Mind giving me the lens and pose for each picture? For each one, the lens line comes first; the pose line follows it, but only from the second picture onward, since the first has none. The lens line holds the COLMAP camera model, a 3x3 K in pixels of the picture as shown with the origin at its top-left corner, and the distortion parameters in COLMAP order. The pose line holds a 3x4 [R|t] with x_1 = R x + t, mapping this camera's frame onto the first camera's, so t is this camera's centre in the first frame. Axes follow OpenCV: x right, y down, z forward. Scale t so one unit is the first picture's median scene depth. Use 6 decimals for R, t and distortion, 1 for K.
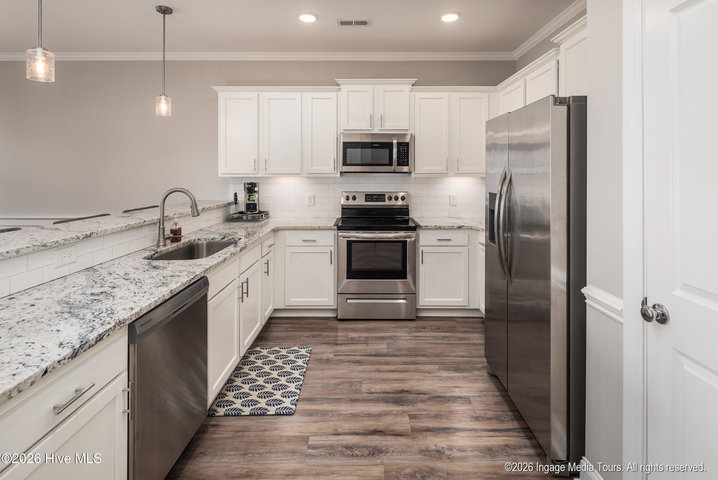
lens RADIAL K [[353.5, 0, 353.8], [0, 353.5, 169.8], [0, 0, 1]] dist [-0.000214, -0.000616]
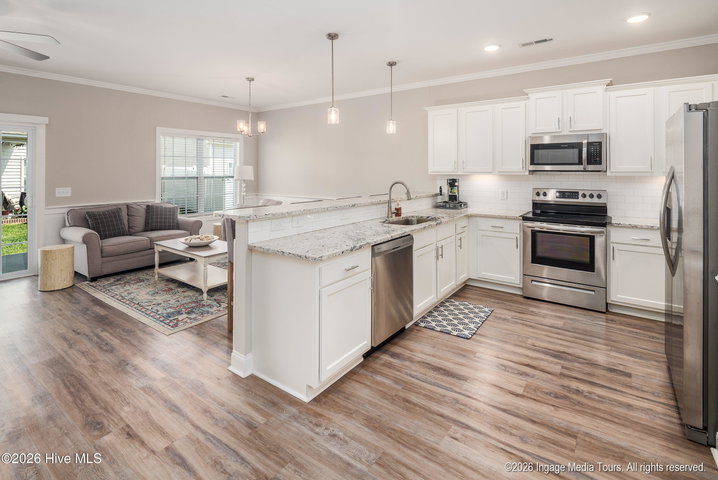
lens RADIAL K [[353.5, 0, 353.8], [0, 353.5, 169.8], [0, 0, 1]] dist [-0.000214, -0.000616]
pose [[0.812873, -0.001563, -0.582439, 0.182931], [0.004659, 0.999982, 0.003818, -0.003530], [0.582422, -0.005817, 0.812866, -0.279762]]
